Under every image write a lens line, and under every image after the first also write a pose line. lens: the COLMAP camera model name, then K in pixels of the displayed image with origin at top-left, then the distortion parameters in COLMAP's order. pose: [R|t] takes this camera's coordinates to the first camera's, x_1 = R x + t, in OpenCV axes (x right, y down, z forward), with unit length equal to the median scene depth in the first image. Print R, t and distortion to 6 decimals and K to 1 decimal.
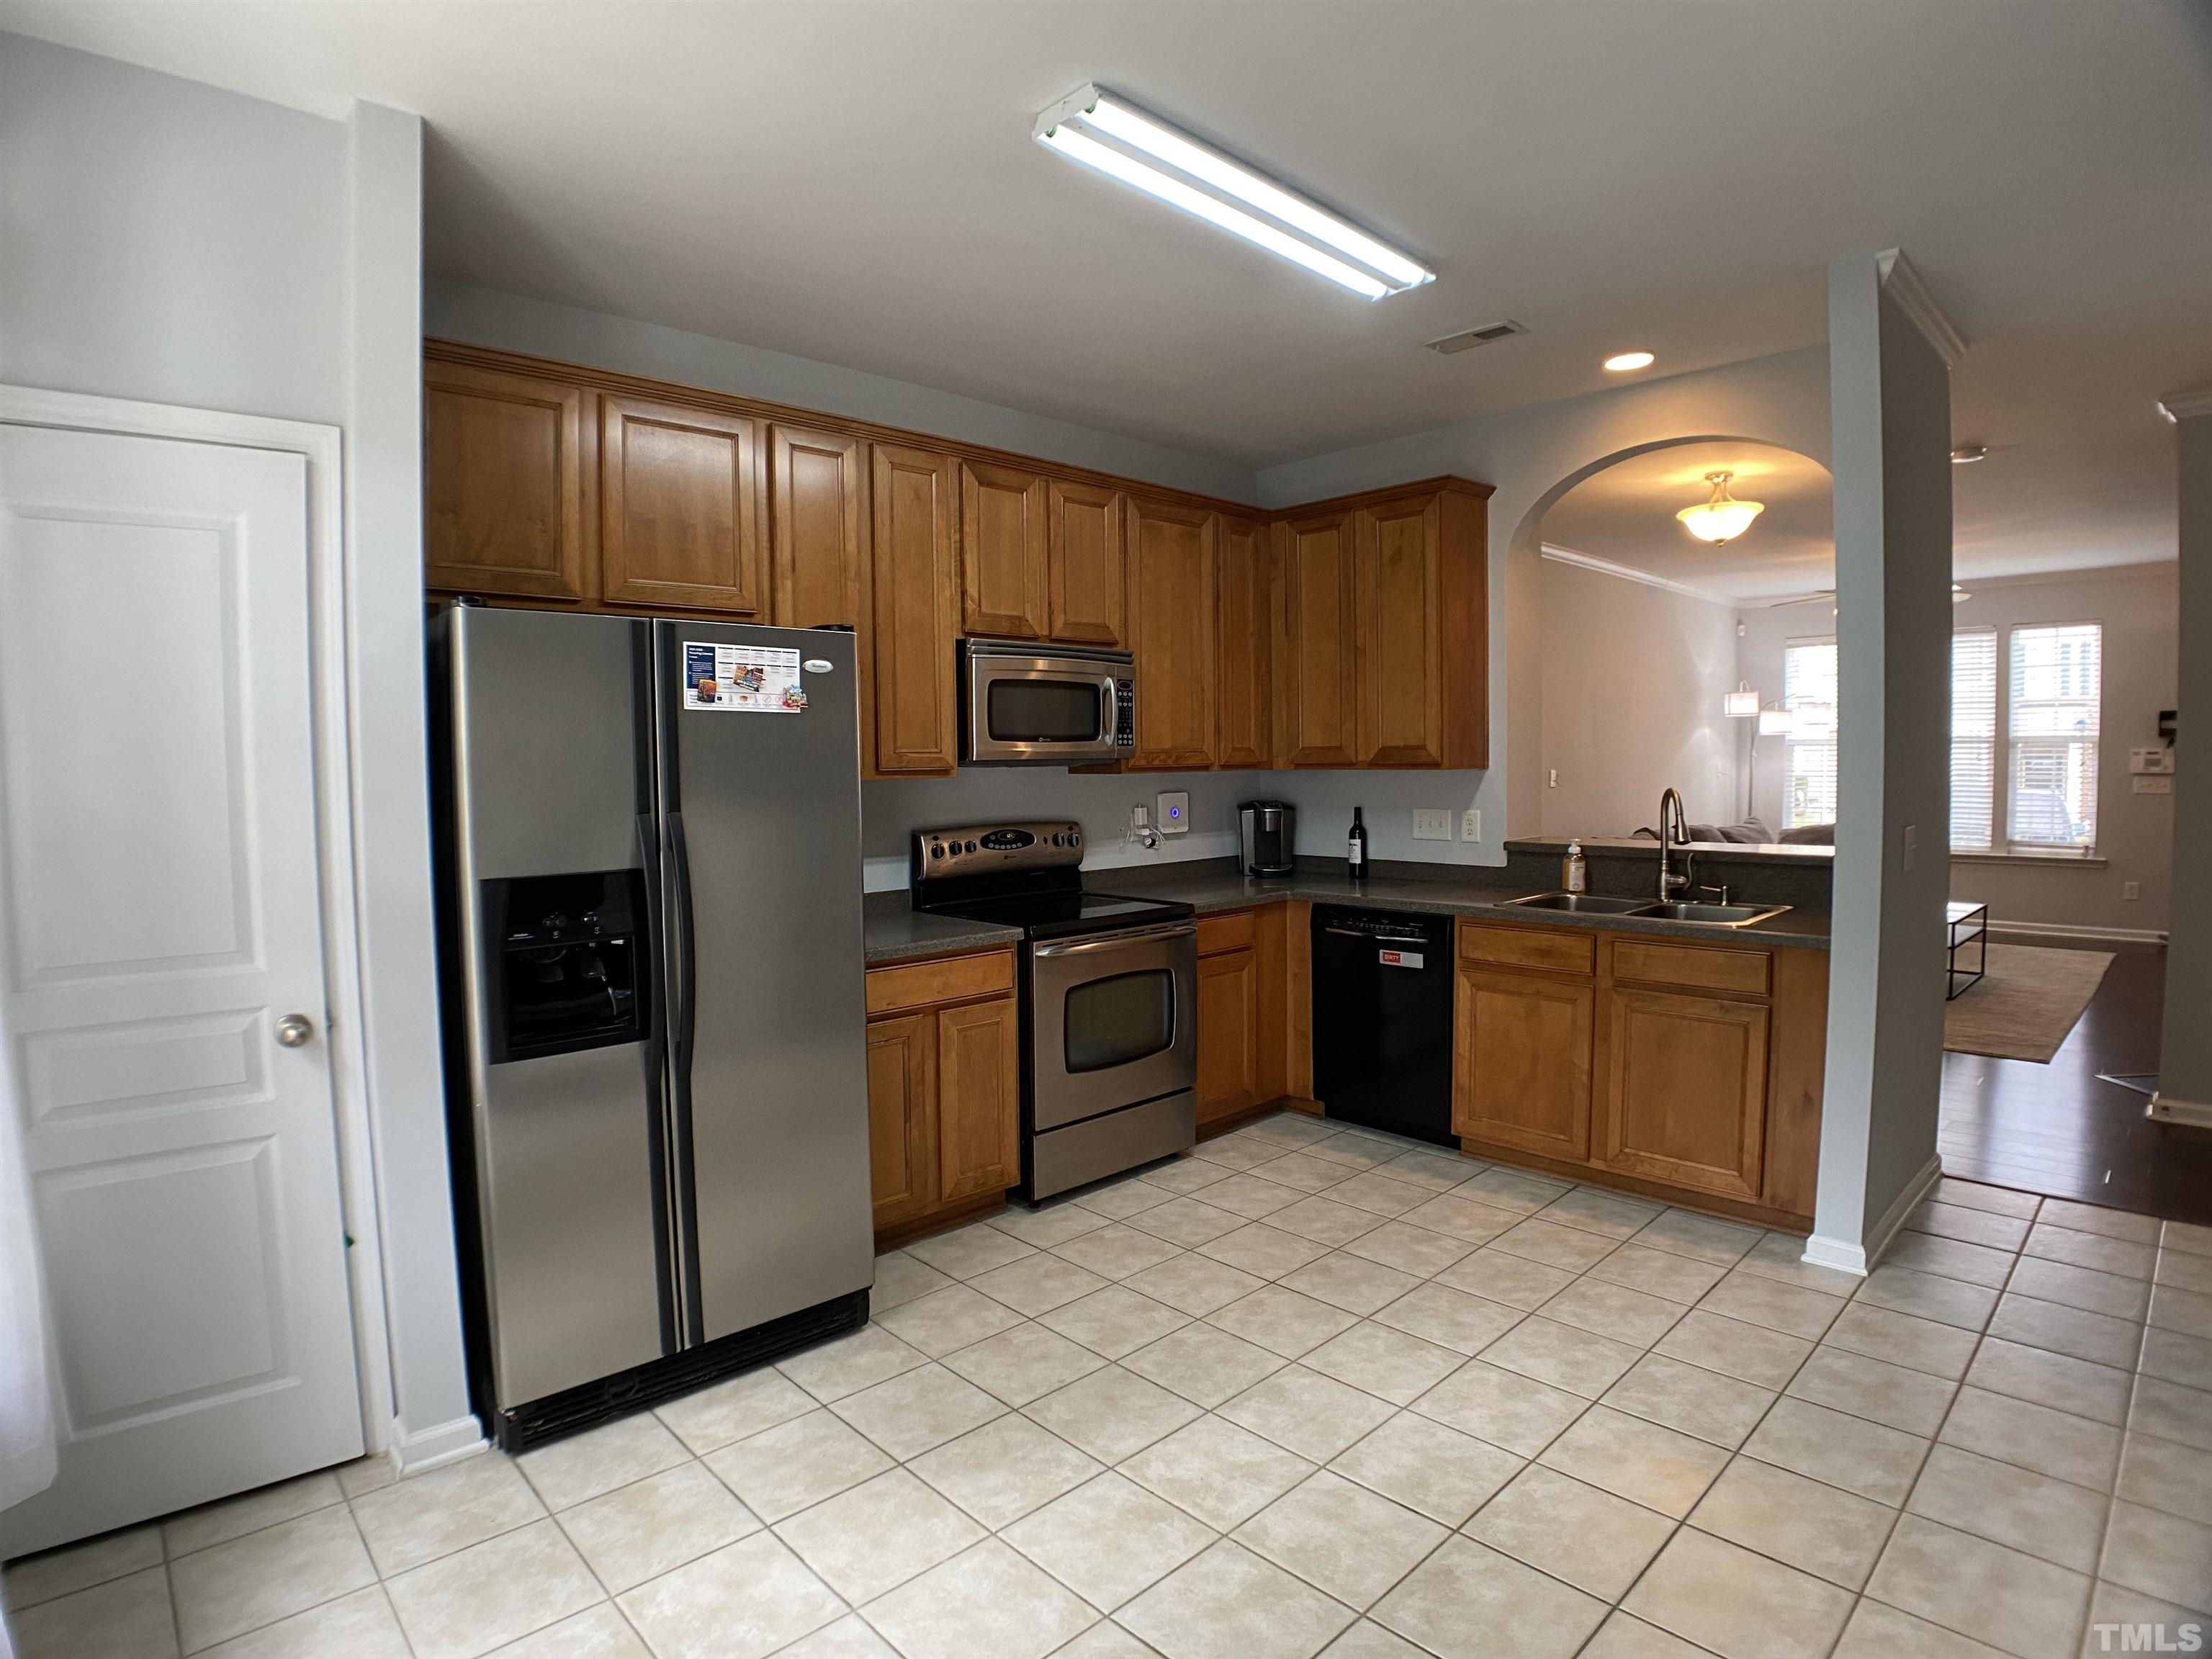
lens RADIAL K [[1155.0, 0, 1106.0], [0, 1155.0, 829.5], [0, 0, 1]] dist [-0.089410, 0.002173]
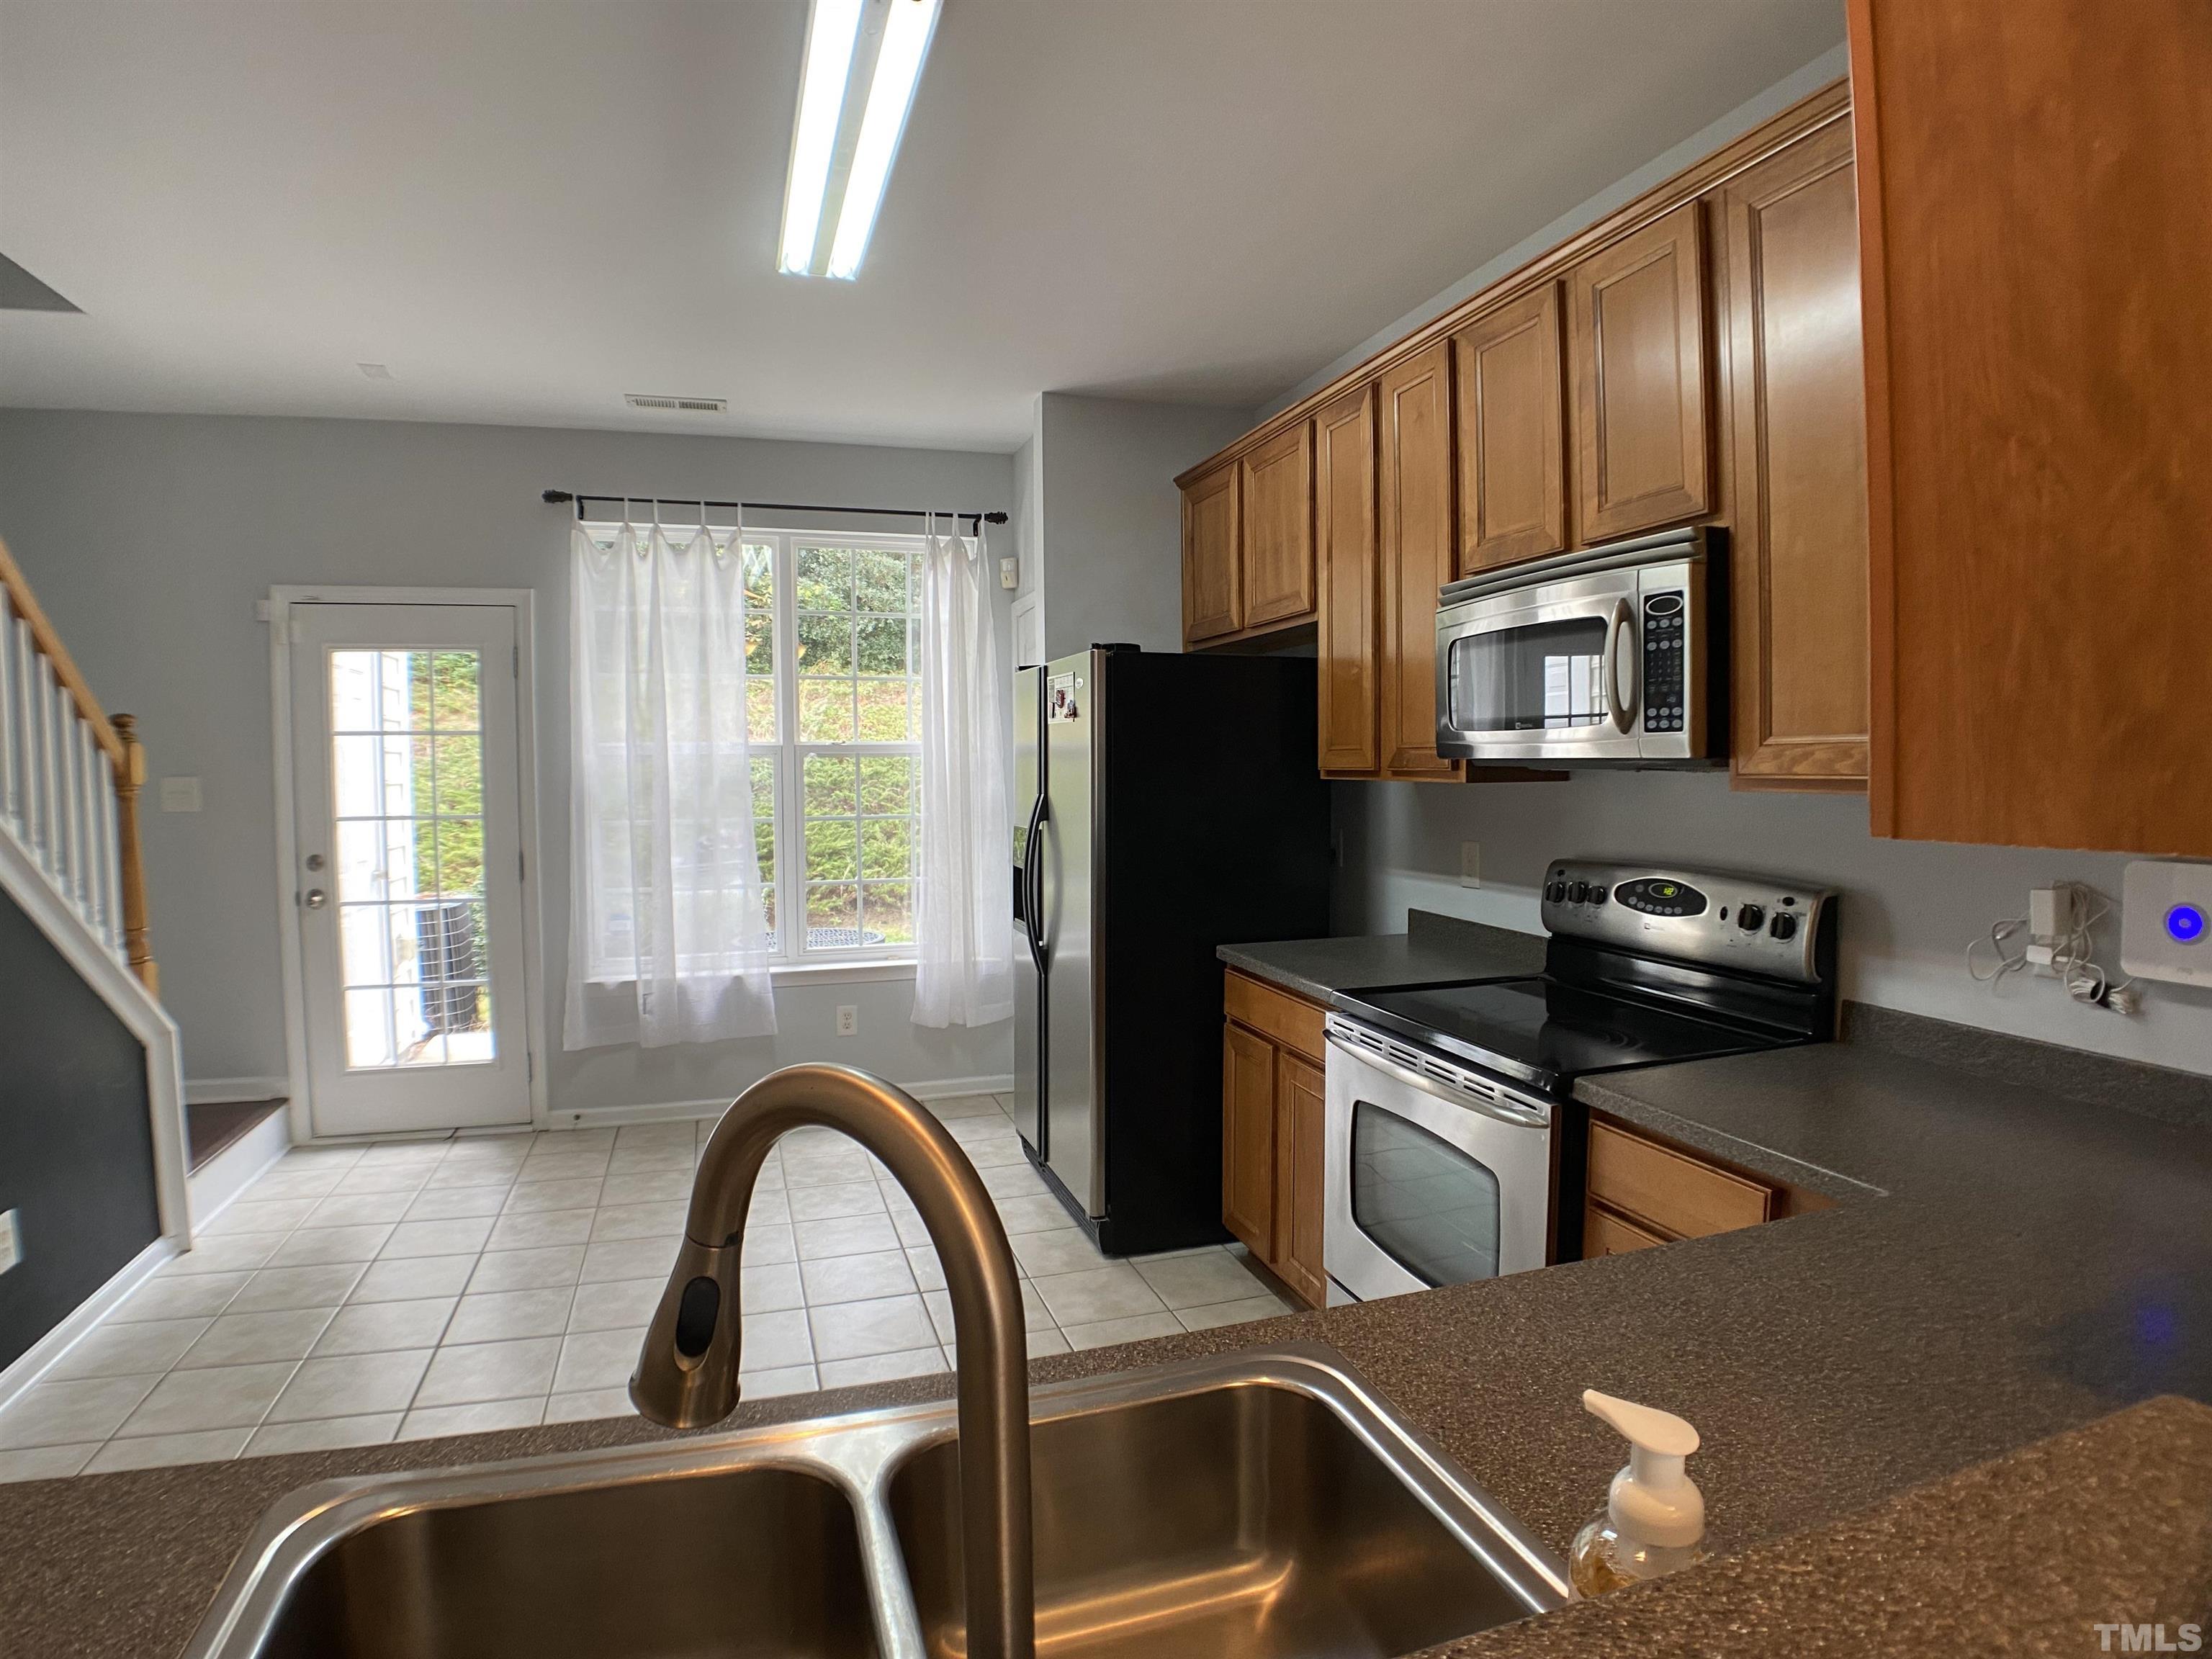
lens RADIAL K [[1155.0, 0, 1106.0], [0, 1155.0, 829.5], [0, 0, 1]] dist [-0.089410, 0.002173]
pose [[-0.424308, 0.071868, -0.902661, 0.523166], [-0.041097, 0.994290, 0.098481, -0.066342], [0.904585, 0.078883, -0.418932, 0.951295]]
